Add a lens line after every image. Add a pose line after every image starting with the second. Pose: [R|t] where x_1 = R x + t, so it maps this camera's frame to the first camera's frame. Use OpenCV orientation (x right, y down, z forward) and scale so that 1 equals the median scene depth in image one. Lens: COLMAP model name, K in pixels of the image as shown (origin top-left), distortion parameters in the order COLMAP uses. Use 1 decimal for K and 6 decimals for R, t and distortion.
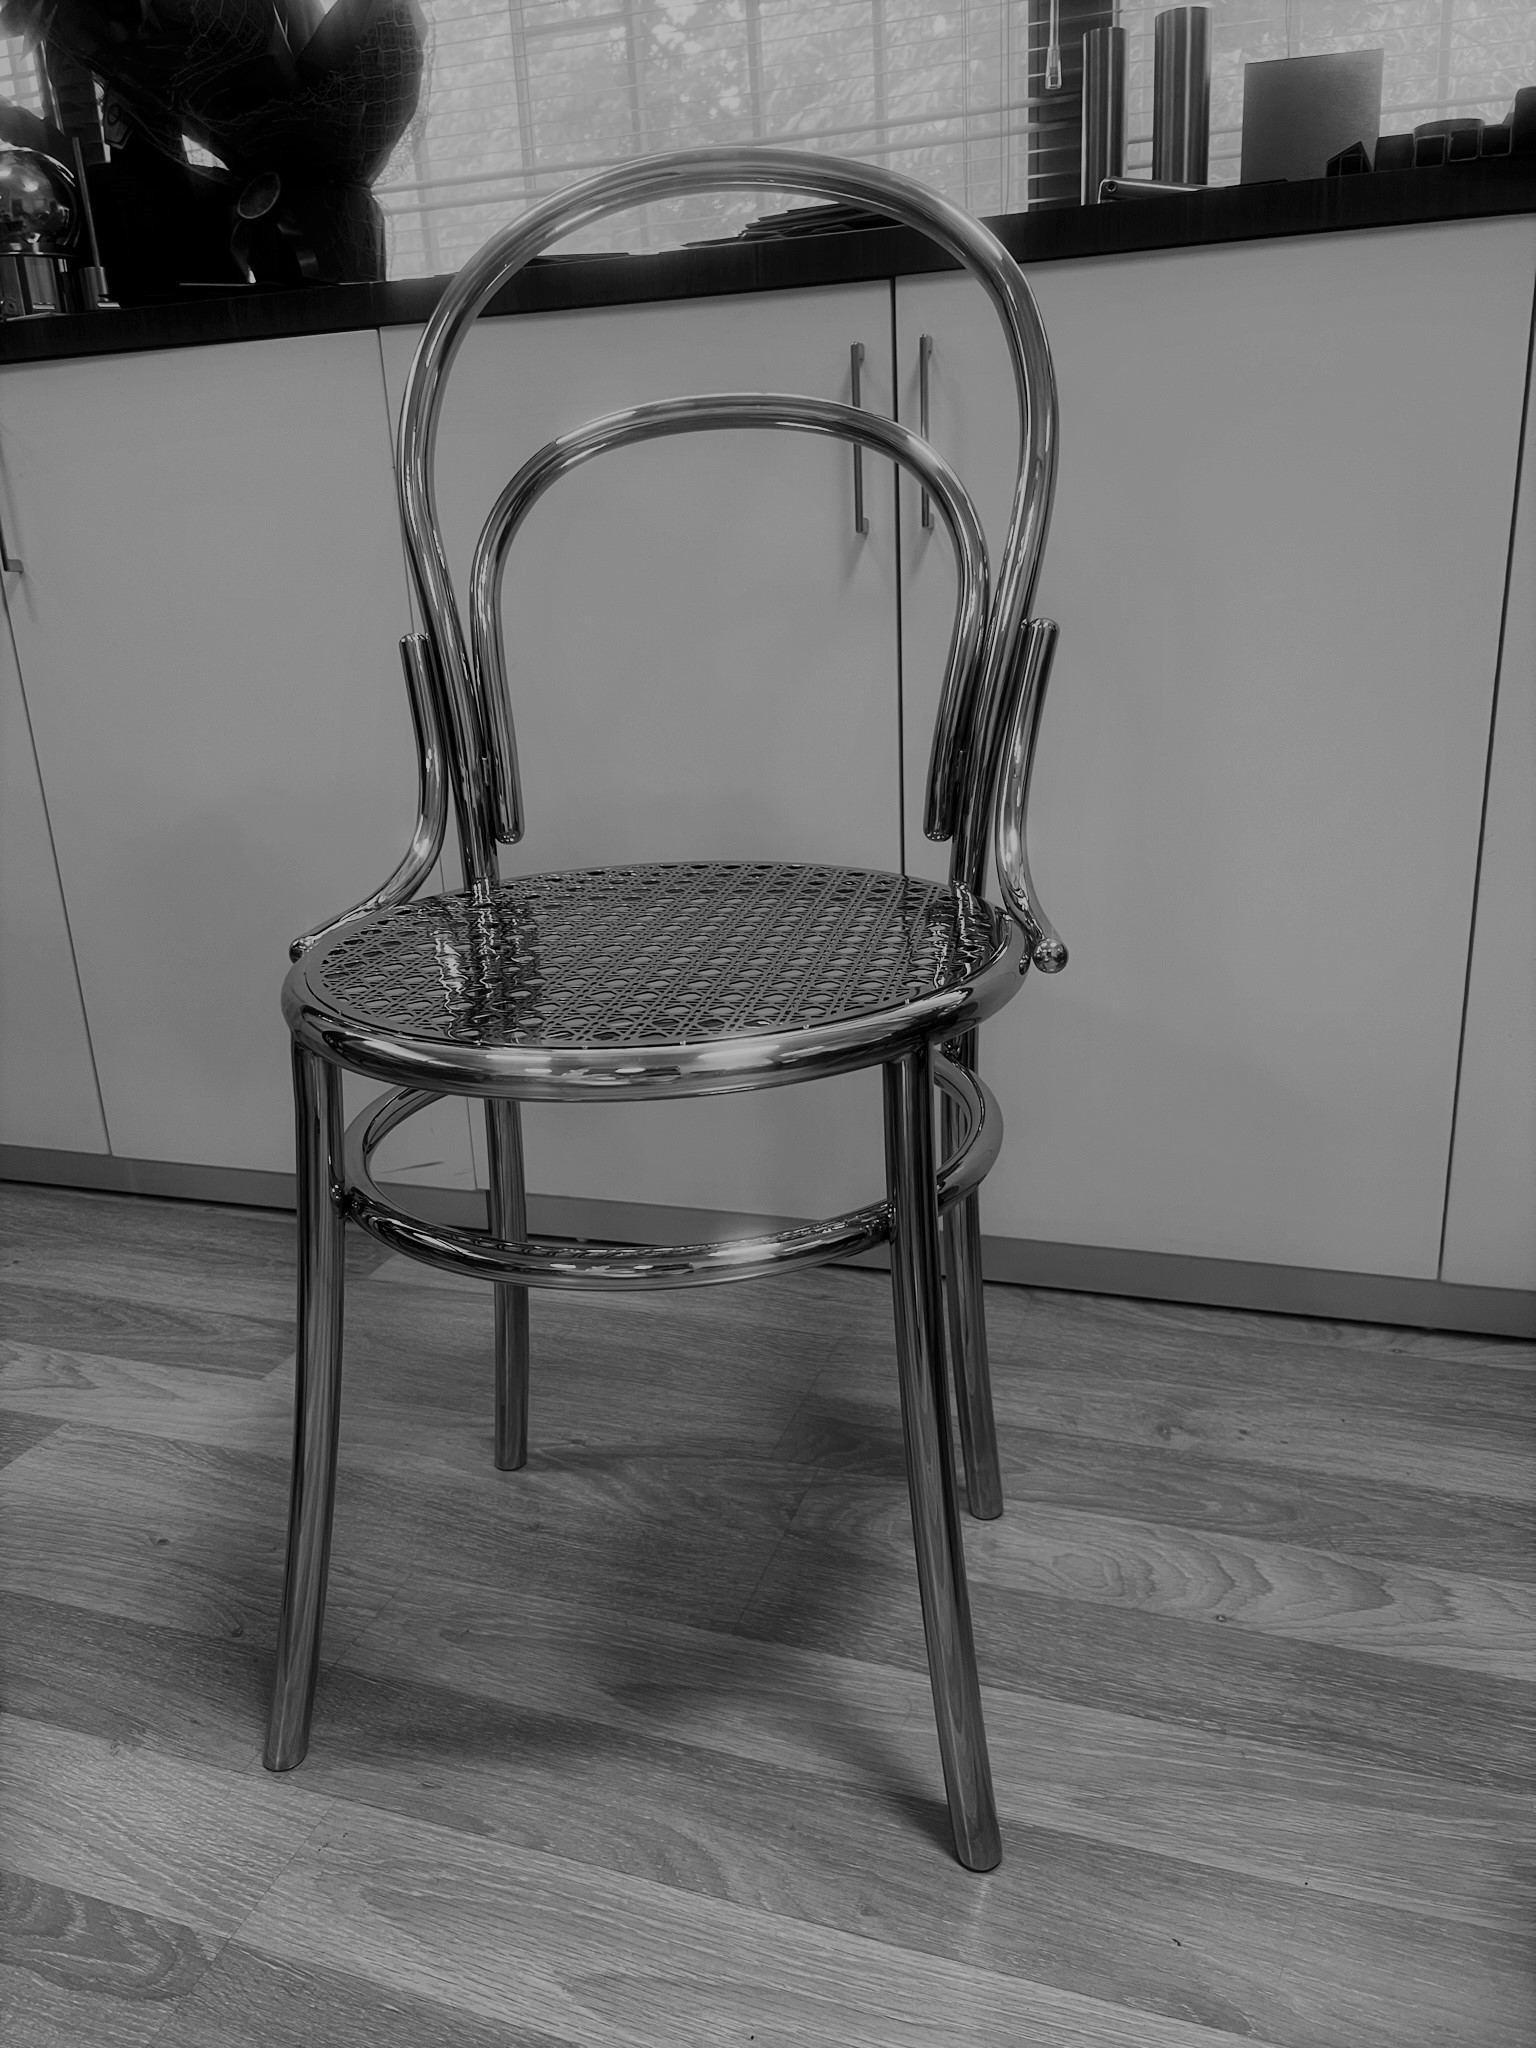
lens RADIAL K [[1534.2, 0, 774.0], [0, 1534.2, 1021.3], [0, 0, 1]] dist [0.021483, -0.037770]
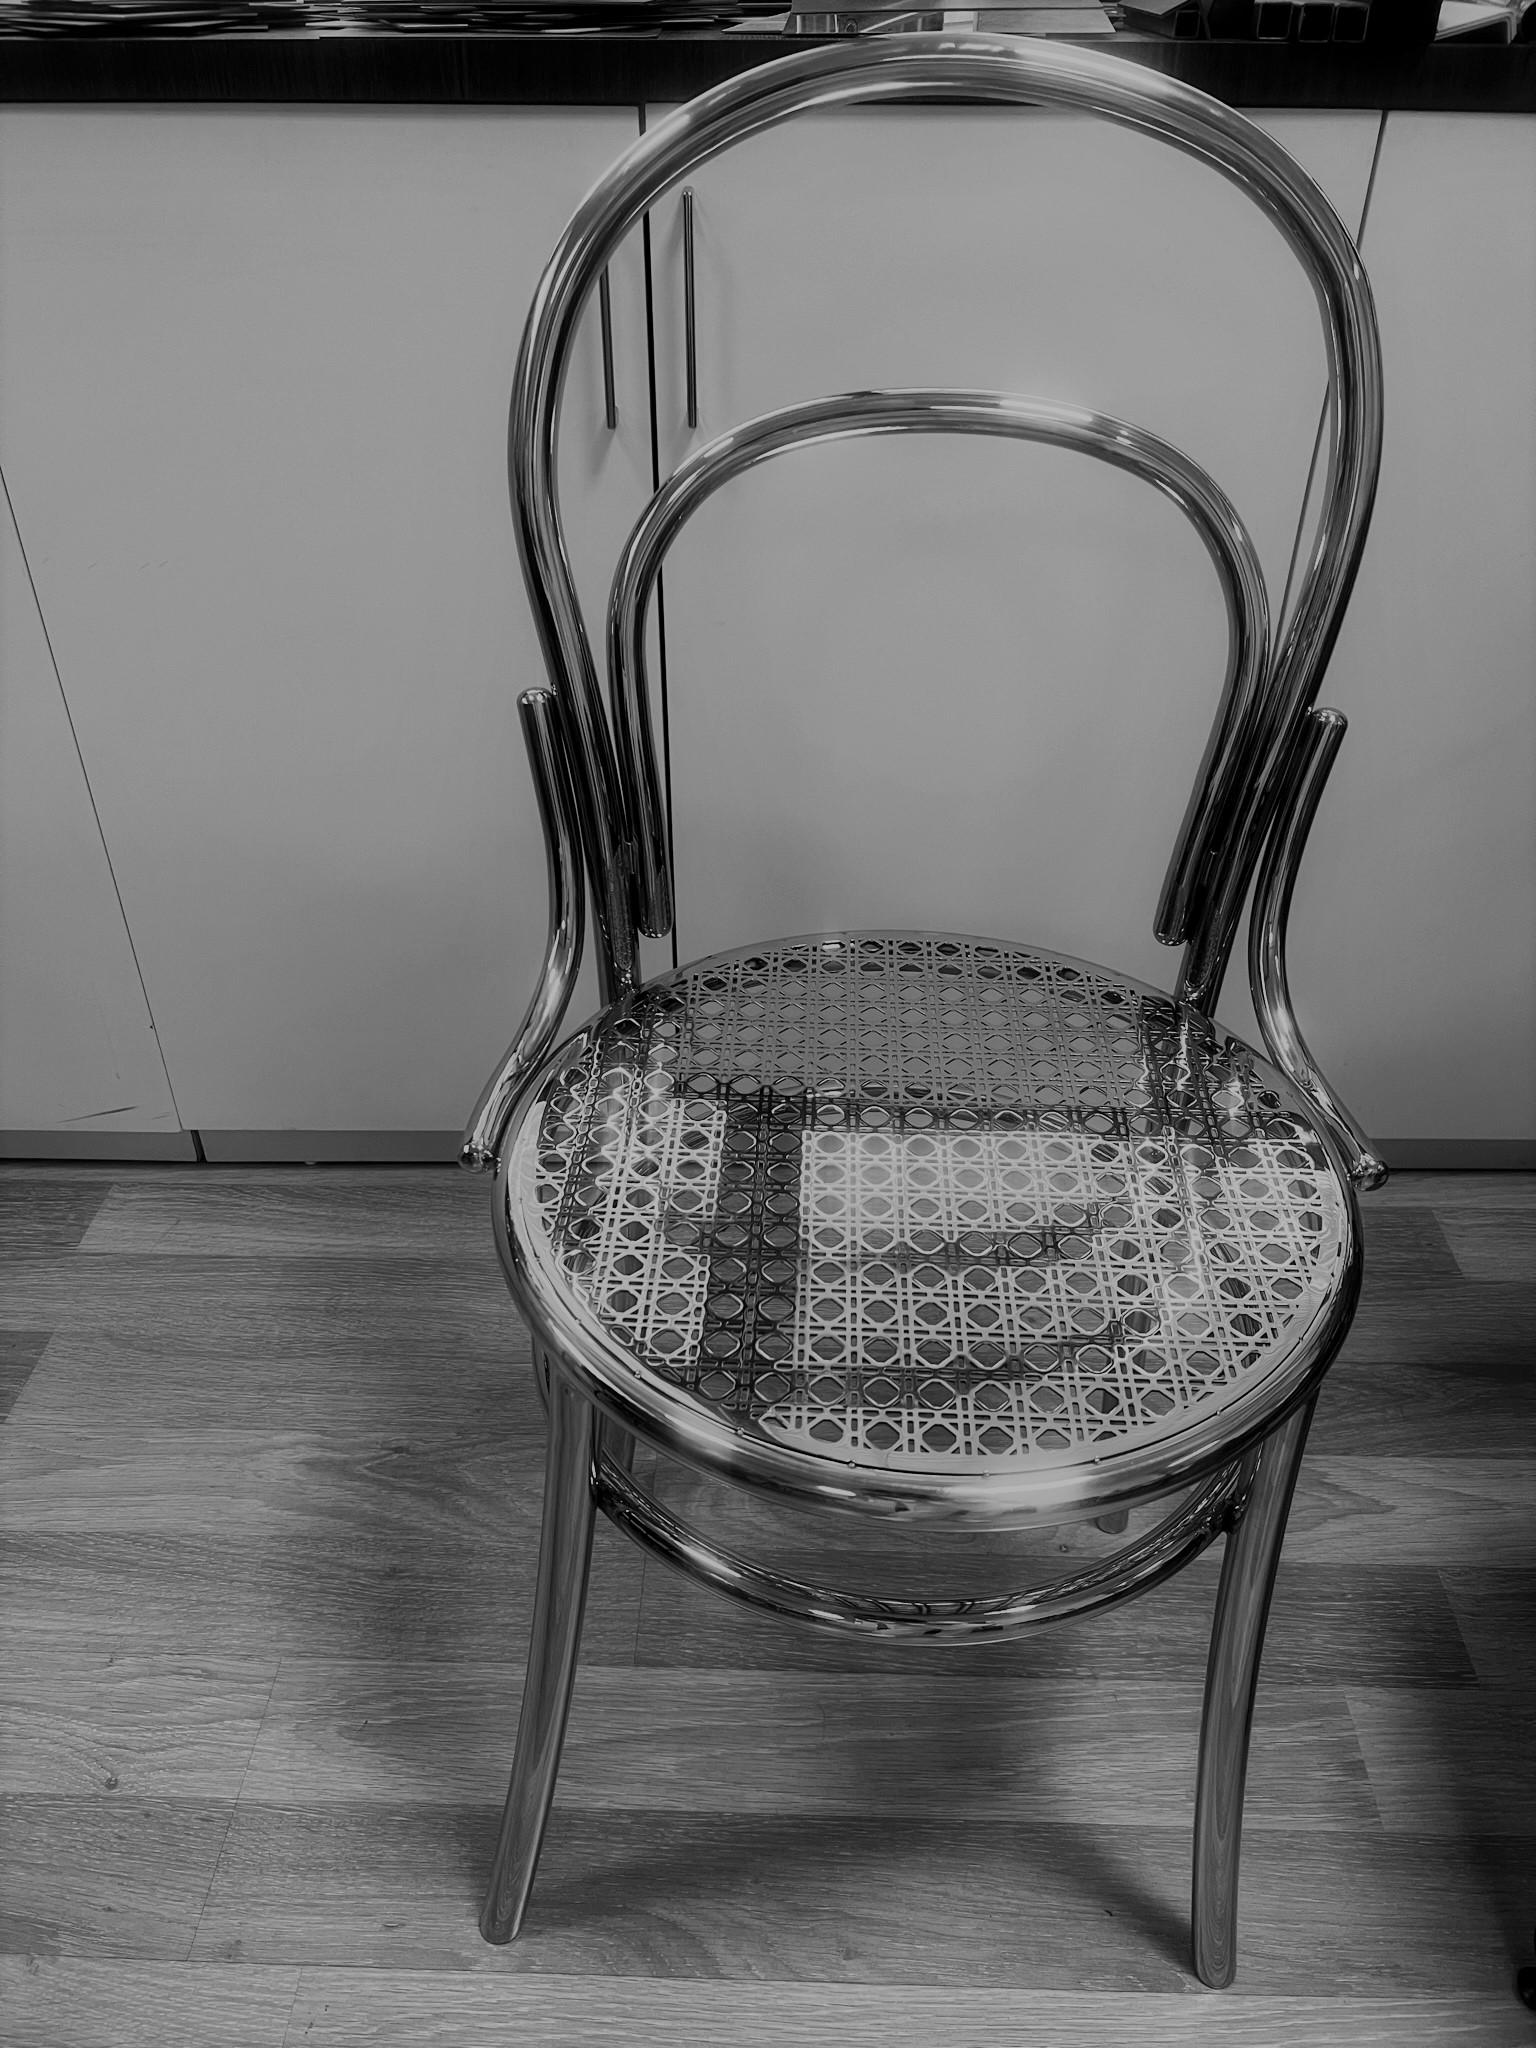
lens RADIAL K [[1534.2, 0, 774.7], [0, 1534.2, 1019.1], [0, 0, 1]] dist [0.021483, -0.037770]
pose [[0.951686, -0.130423, 0.278000, -0.169935], [0.044937, 0.954726, 0.294074, -0.318408], [-0.303767, -0.267374, 0.914460, 0.147473]]
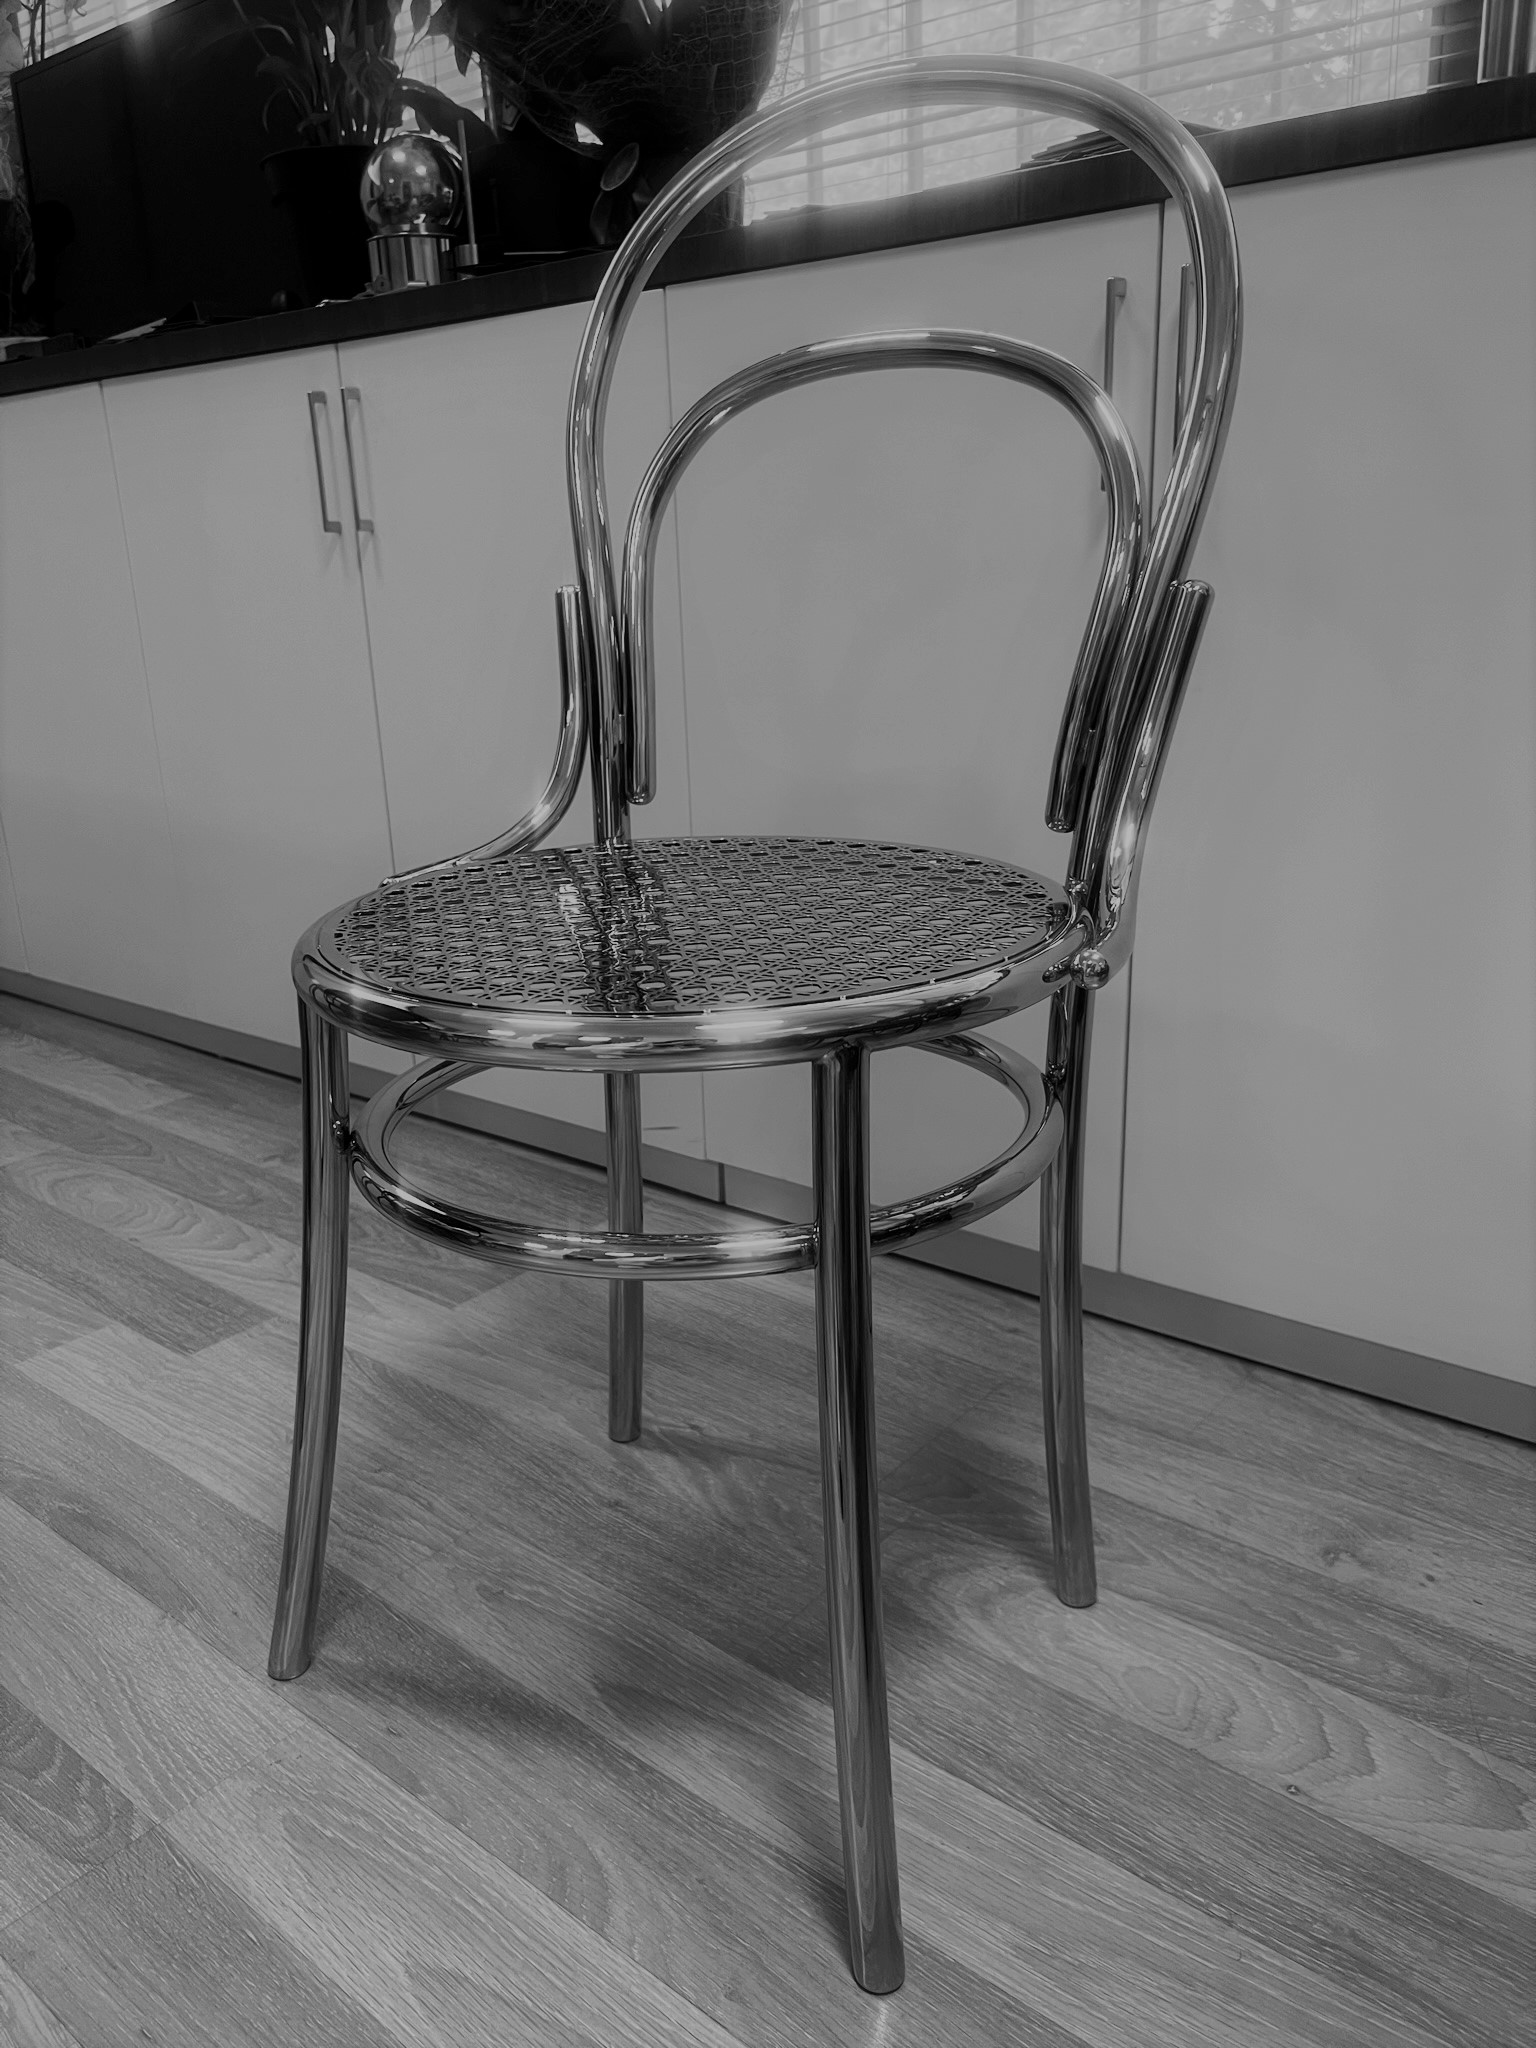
lens RADIAL K [[1534.2, 0, 767.2], [0, 1534.2, 1025.9], [0, 0, 1]] dist [0.021483, -0.037770]
pose [[0.938146, 0.116239, -0.326144, 0.249561], [-0.114178, 0.993132, 0.025524, -0.010876], [0.326871, 0.013293, 0.944975, 0.116166]]
